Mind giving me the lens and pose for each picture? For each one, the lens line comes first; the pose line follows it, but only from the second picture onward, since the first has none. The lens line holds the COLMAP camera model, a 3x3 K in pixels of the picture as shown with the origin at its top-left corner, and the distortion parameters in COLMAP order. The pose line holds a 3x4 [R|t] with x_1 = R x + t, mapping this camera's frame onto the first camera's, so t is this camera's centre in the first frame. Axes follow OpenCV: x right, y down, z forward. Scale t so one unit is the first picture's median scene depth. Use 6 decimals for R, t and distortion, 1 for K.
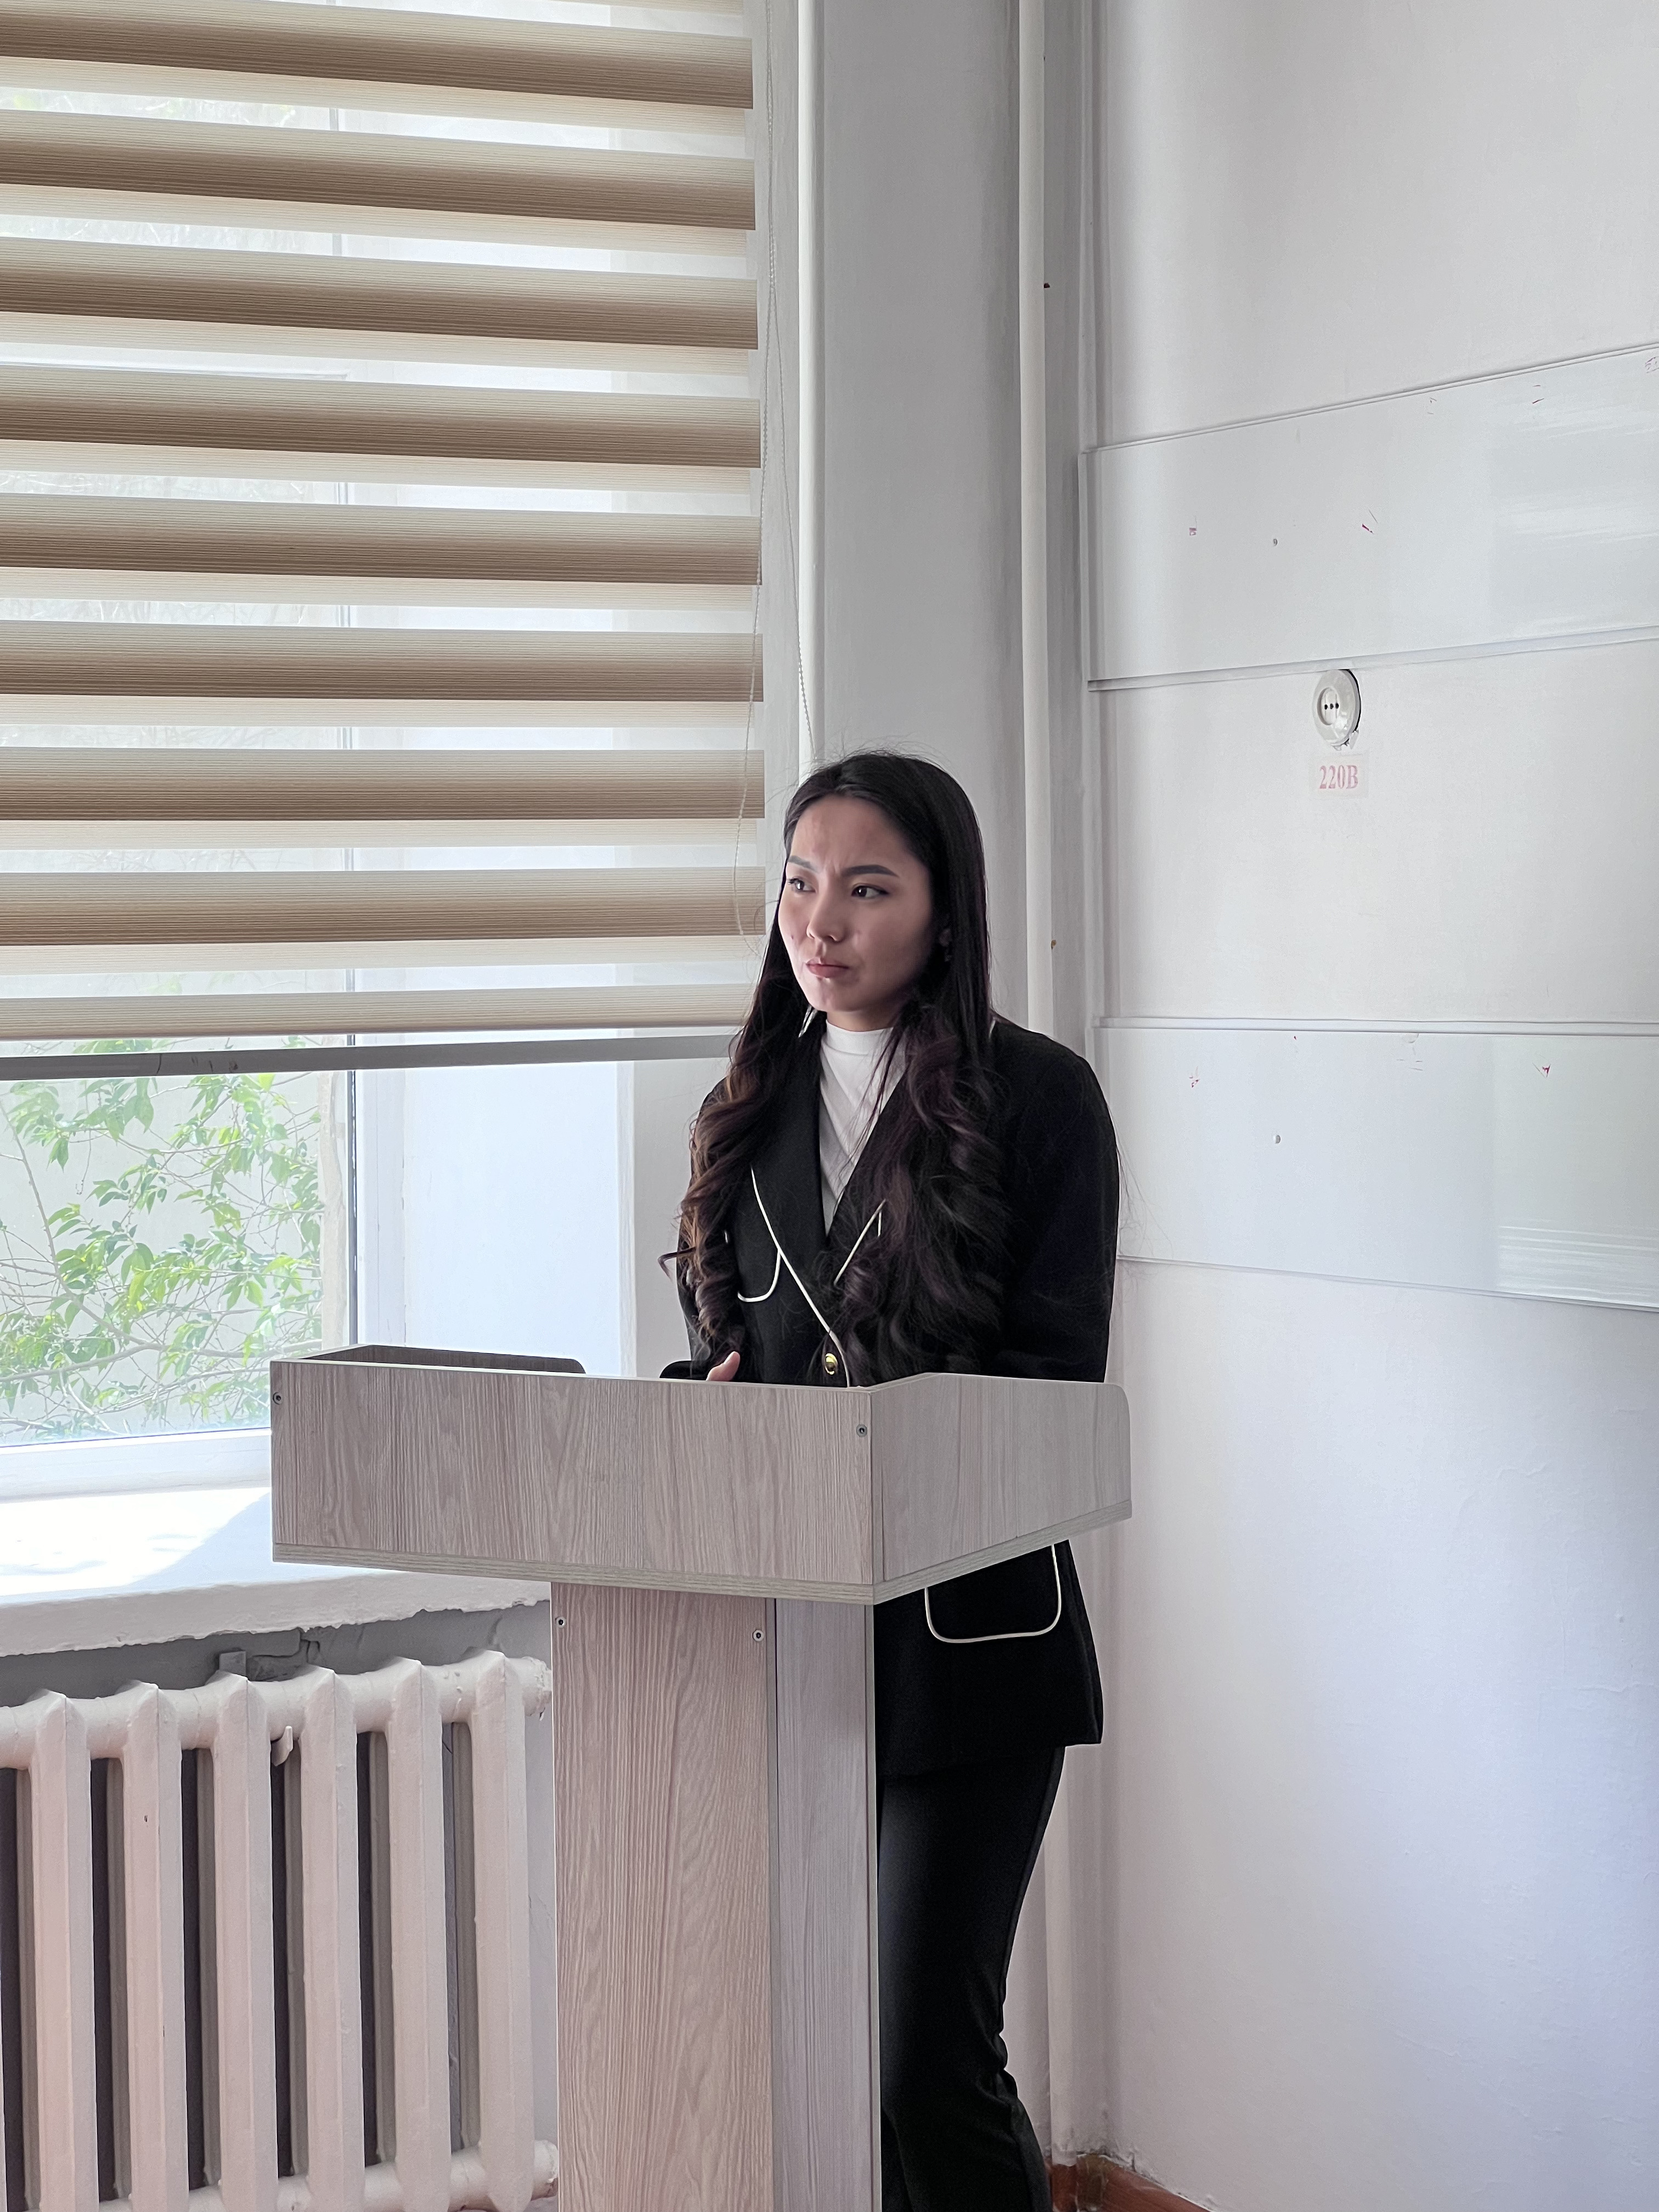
lens RADIAL K [[4995.6, 0, 900.2], [0, 4995.6, 1129.6], [0, 0, 1]] dist [0.202942, 0.000000]
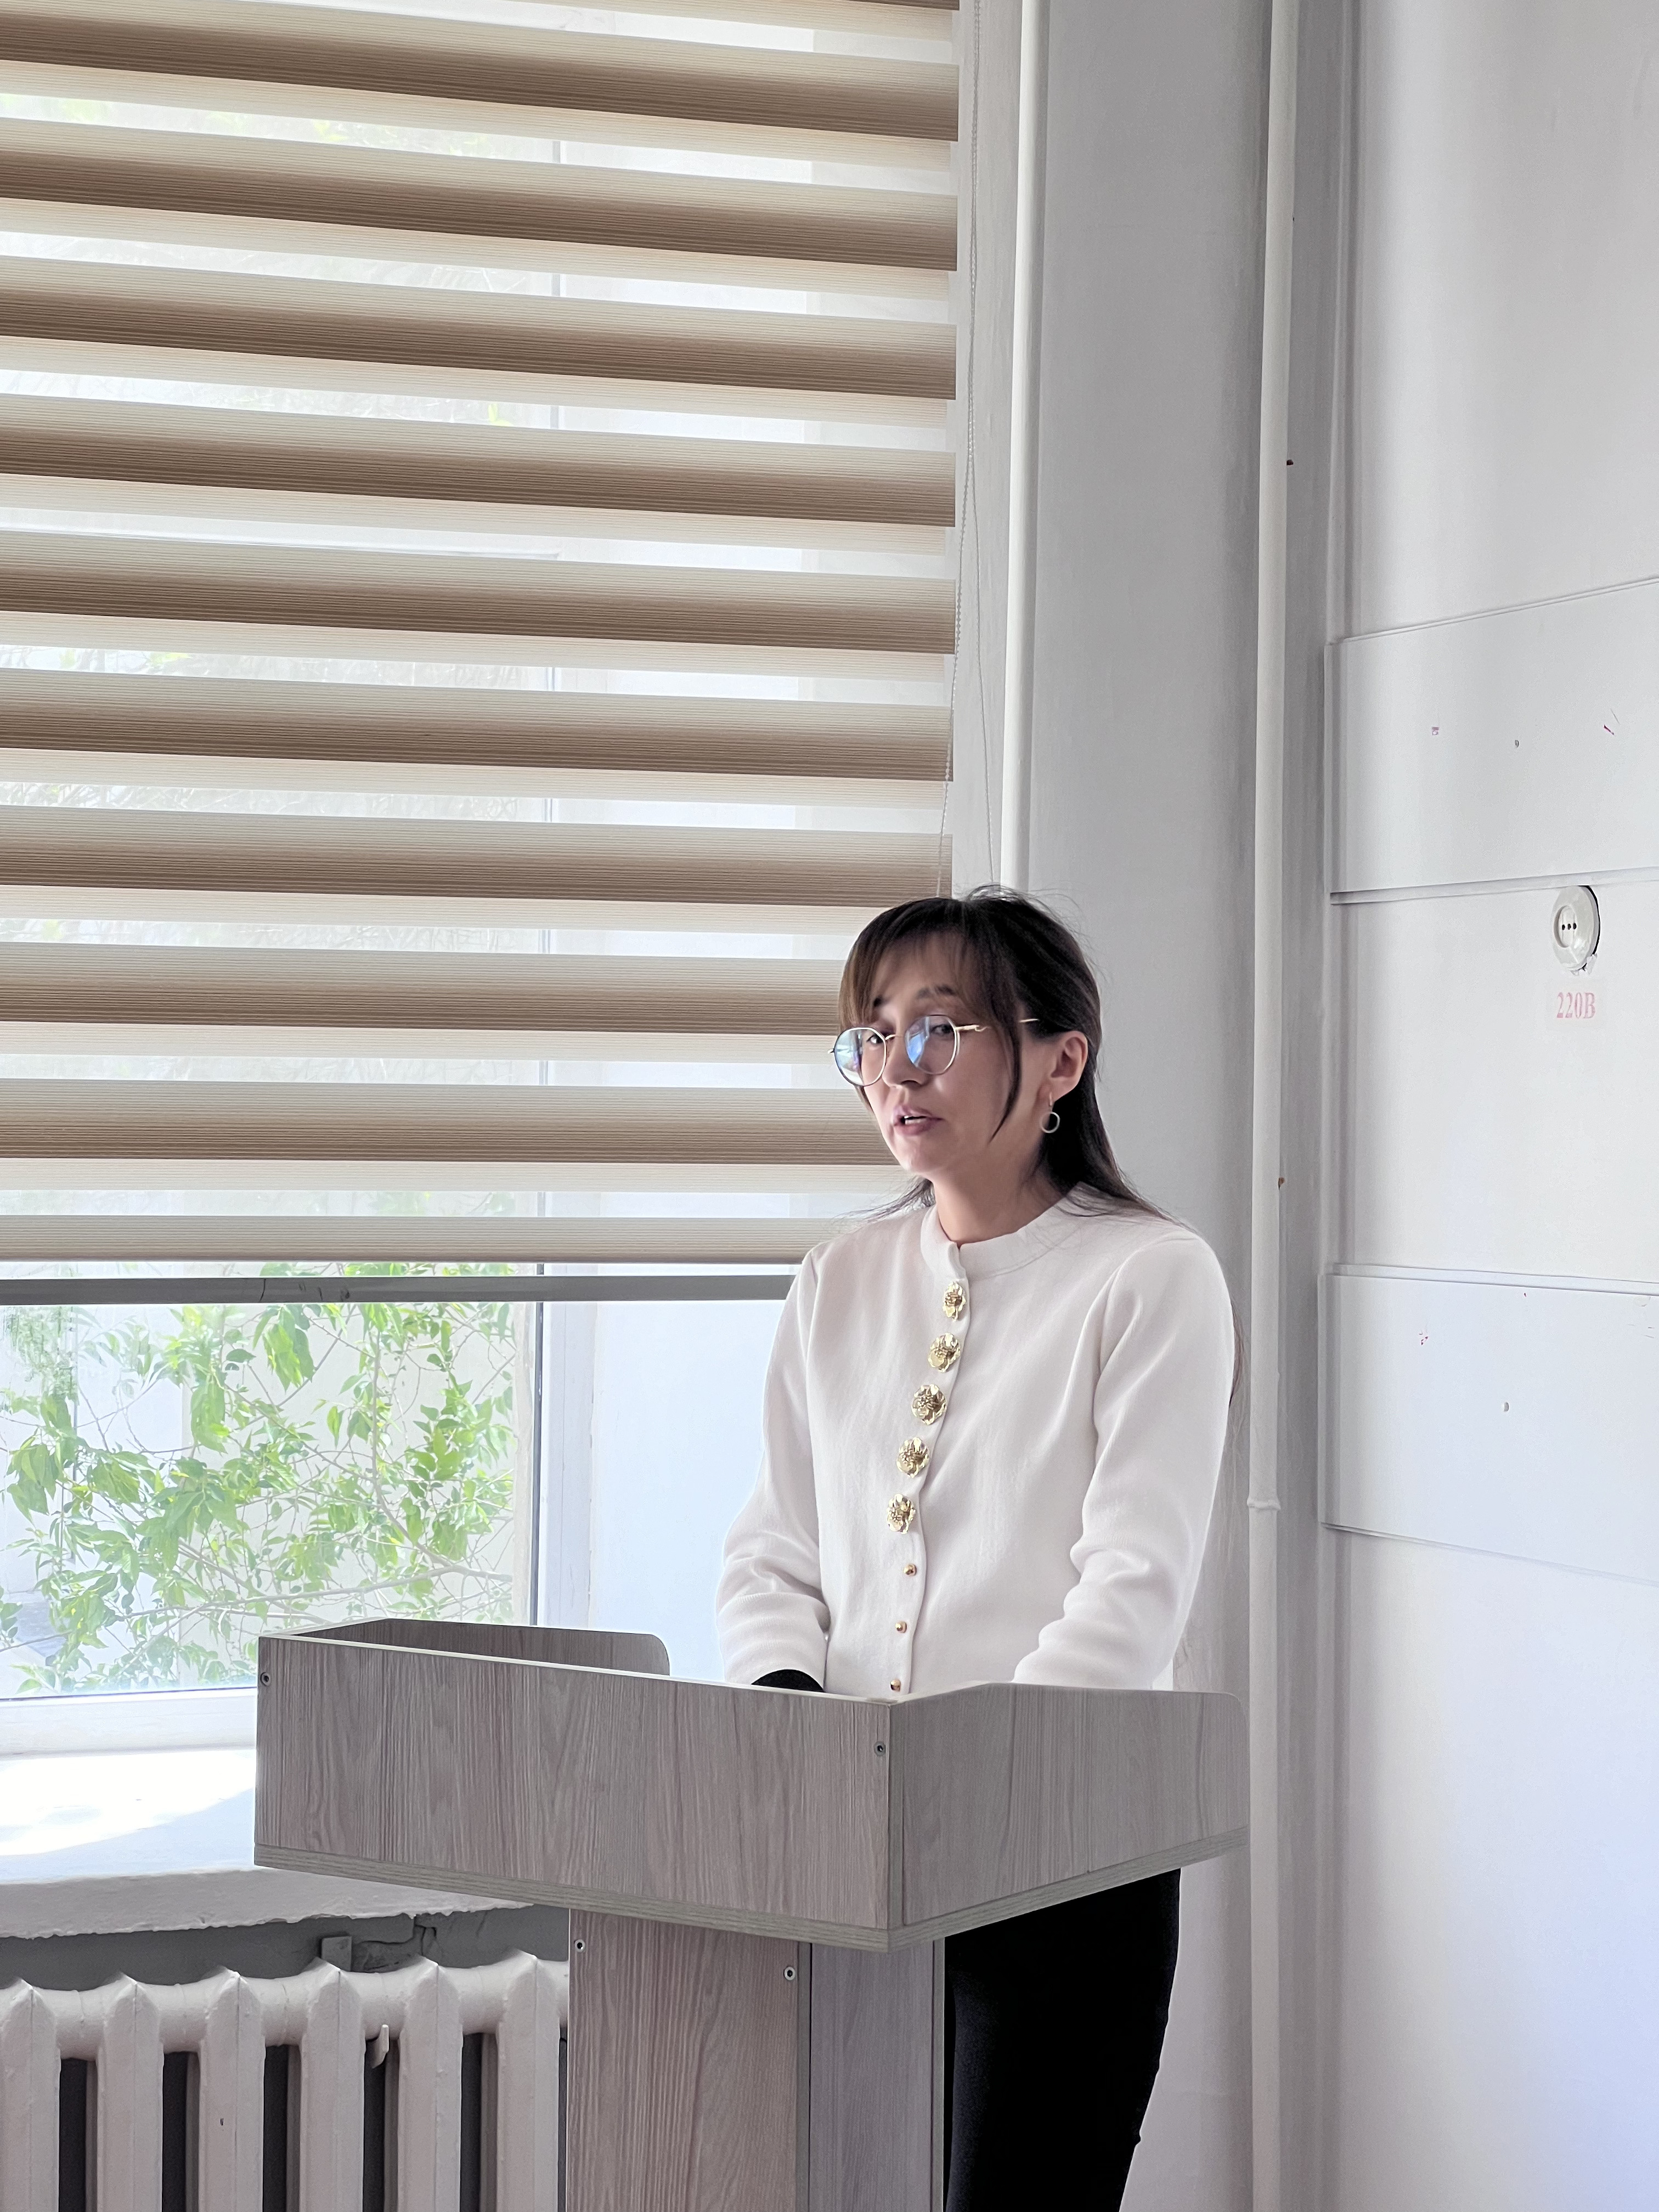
lens RADIAL K [[4995.6, 0, 848.4], [0, 4995.6, 1054.1], [0, 0, 1]] dist [0.202942, 0.000000]
pose [[0.992023, 0.023201, -0.123901, 0.069803], [-0.029906, 0.998172, -0.052528, -0.010846], [0.122456, 0.055815, 0.990903, 0.097950]]
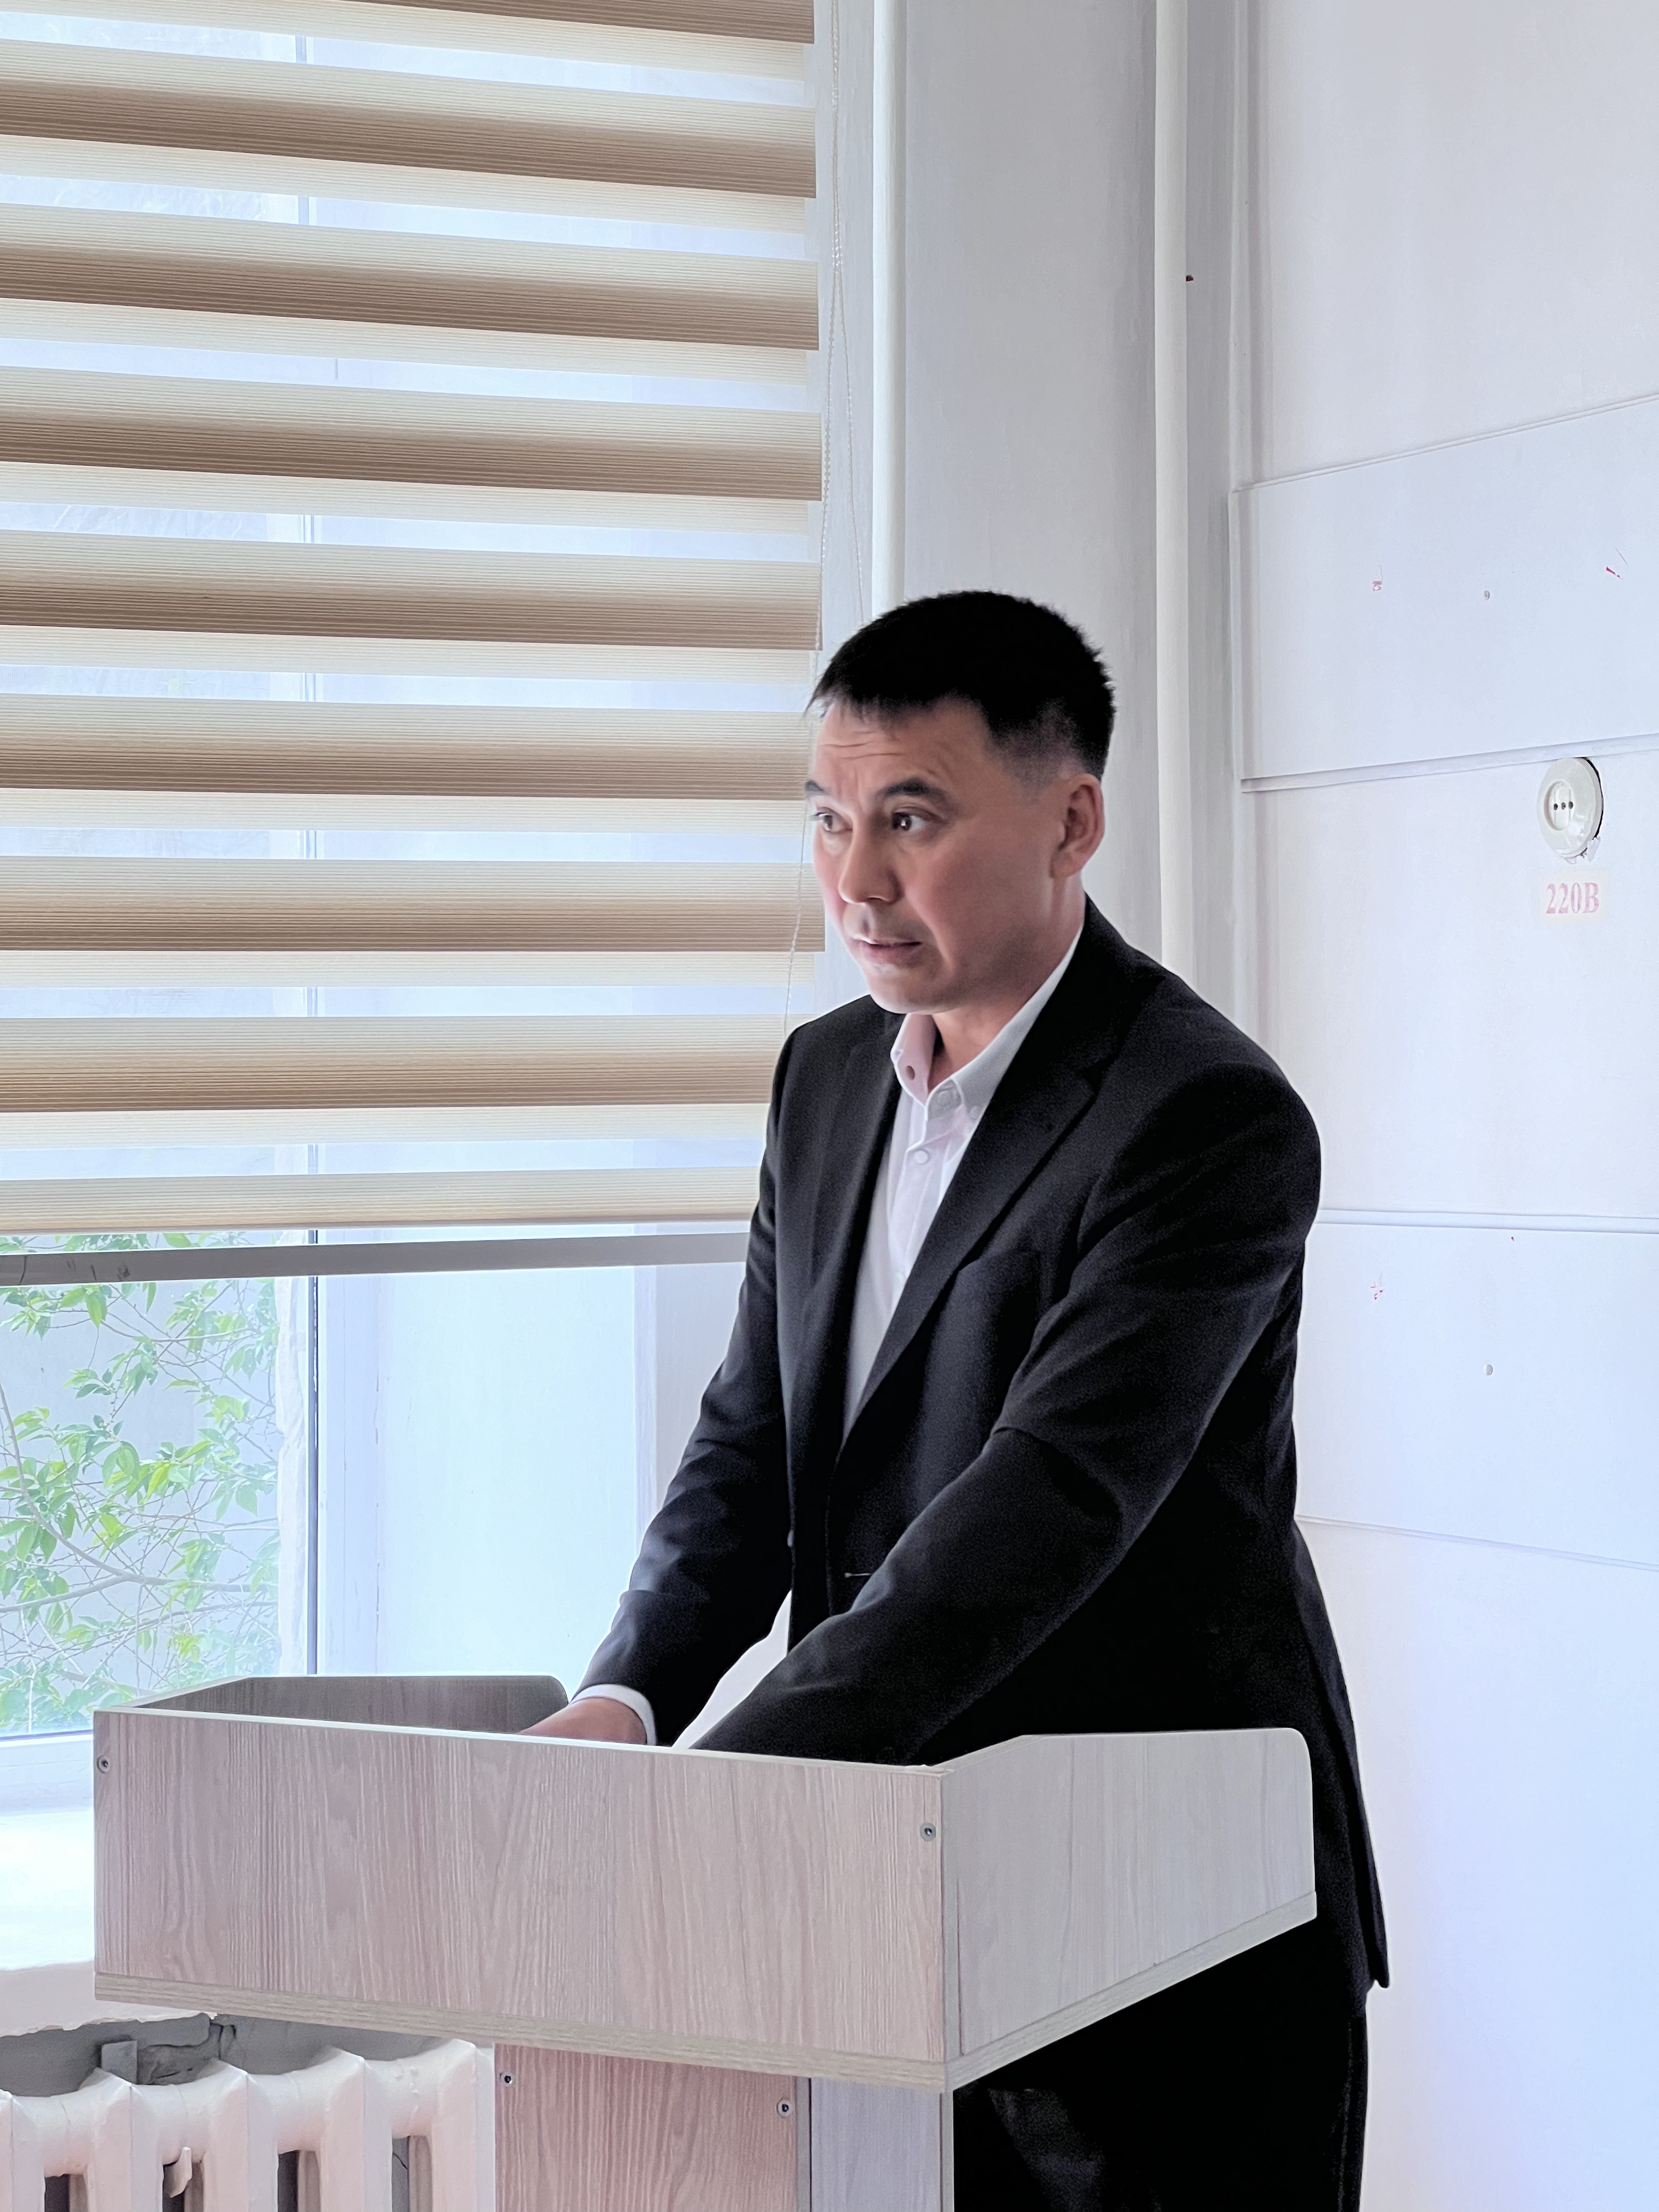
lens RADIAL K [[4995.6, 0, 935.1], [0, 4995.6, 1094.2], [0, 0, 1]] dist [0.202942, 0.000000]
pose [[0.999844, 0.002881, -0.017408, 0.003678], [-0.003530, 0.999294, -0.037406, -0.011550], [0.017288, 0.037462, 0.999148, 0.234607]]
